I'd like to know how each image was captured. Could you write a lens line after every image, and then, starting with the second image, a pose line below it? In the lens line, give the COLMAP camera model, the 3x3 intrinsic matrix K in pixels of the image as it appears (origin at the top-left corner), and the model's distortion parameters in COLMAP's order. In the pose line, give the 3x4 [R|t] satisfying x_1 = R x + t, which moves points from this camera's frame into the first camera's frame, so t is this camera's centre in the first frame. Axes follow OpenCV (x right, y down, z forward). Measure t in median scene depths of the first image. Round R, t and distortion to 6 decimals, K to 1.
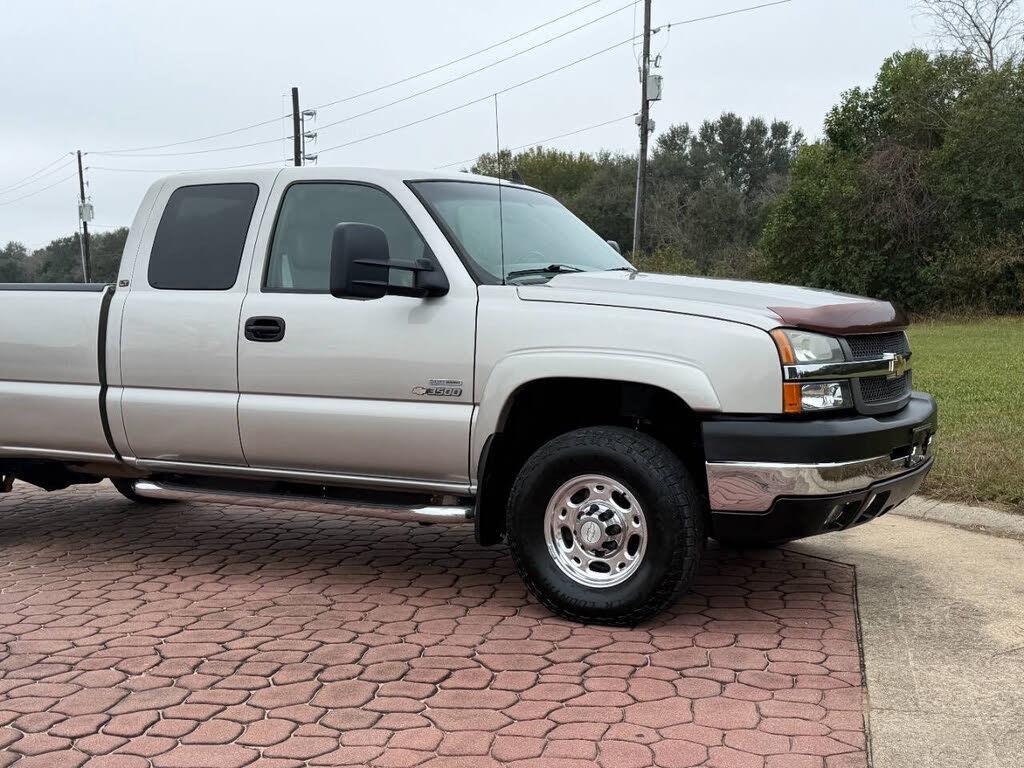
lens RADIAL K [[1310.1, 0, 512.0], [0, 1310.1, 384.0], [0, 0, 1]] dist [0.216979, -0.502416]
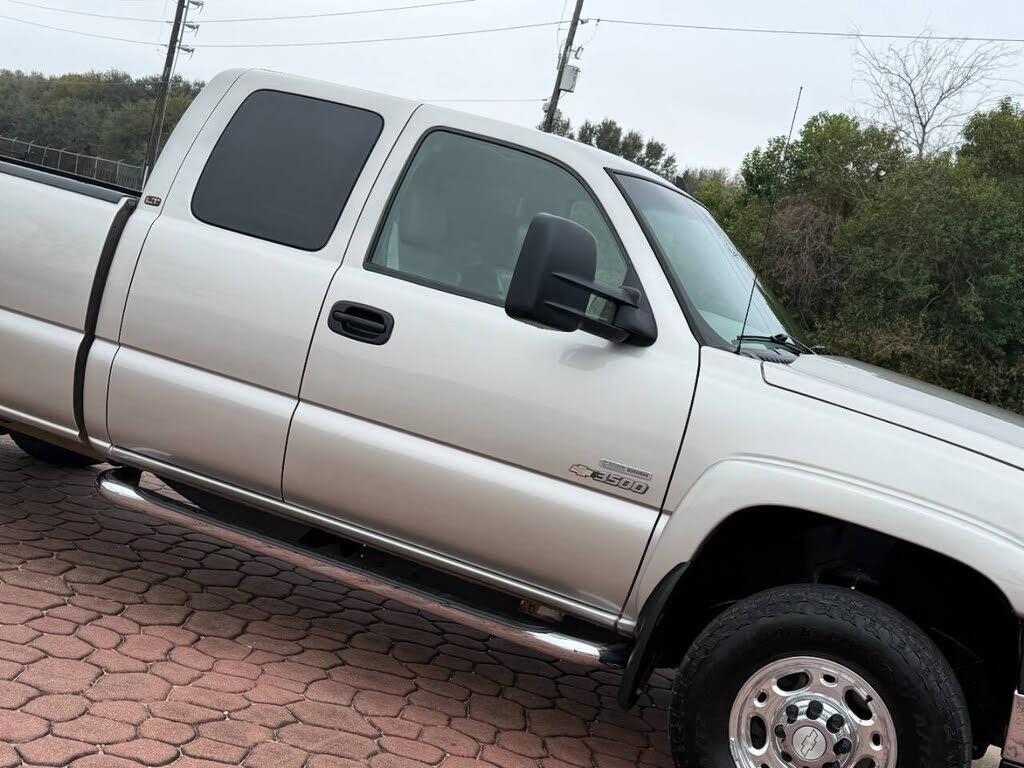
lens RADIAL K [[1310.1, 0, 512.0], [0, 1310.1, 384.0], [0, 0, 1]] dist [0.216979, -0.502416]
pose [[0.961684, 0.230171, 0.148945, -0.206967], [-0.234021, 0.972193, 0.008614, -0.034626], [-0.142821, -0.043141, 0.988808, 0.294088]]
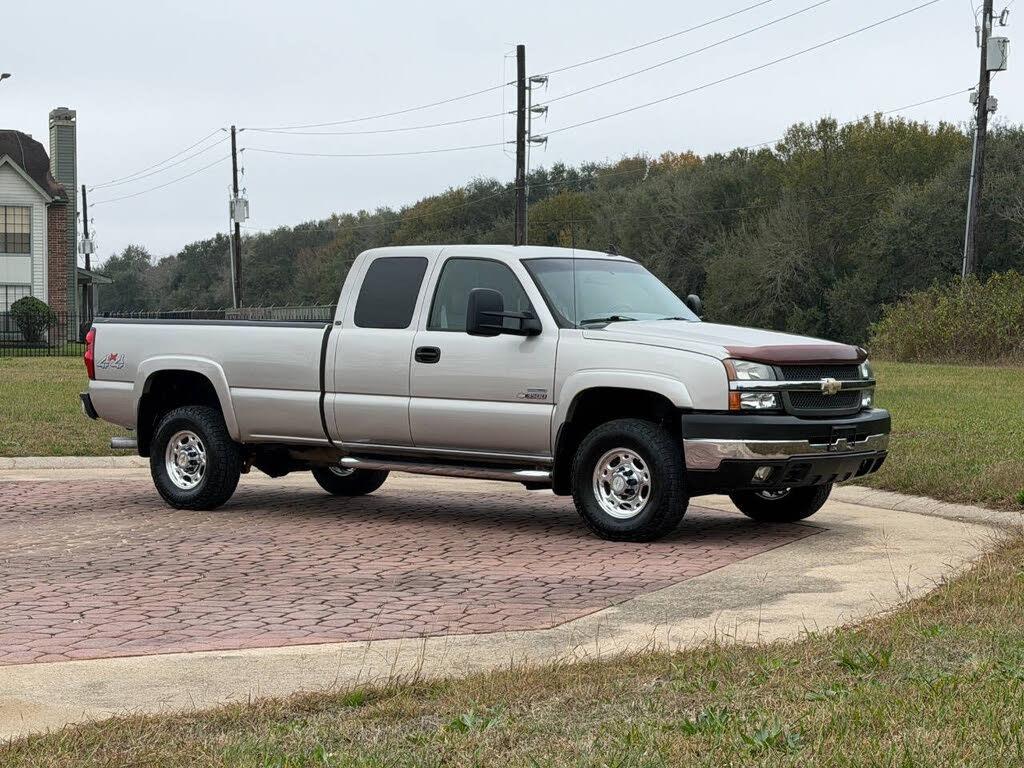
lens RADIAL K [[2046.0, 0, 512.0], [0, 2046.0, 384.0], [0, 0, 1]] dist [0.096984, 0.519845]
pose [[0.985647, 0.022243, -0.167349, 0.303580], [-0.028958, 0.998866, -0.037791, 0.078258], [0.166319, 0.042094, 0.985173, -1.303926]]
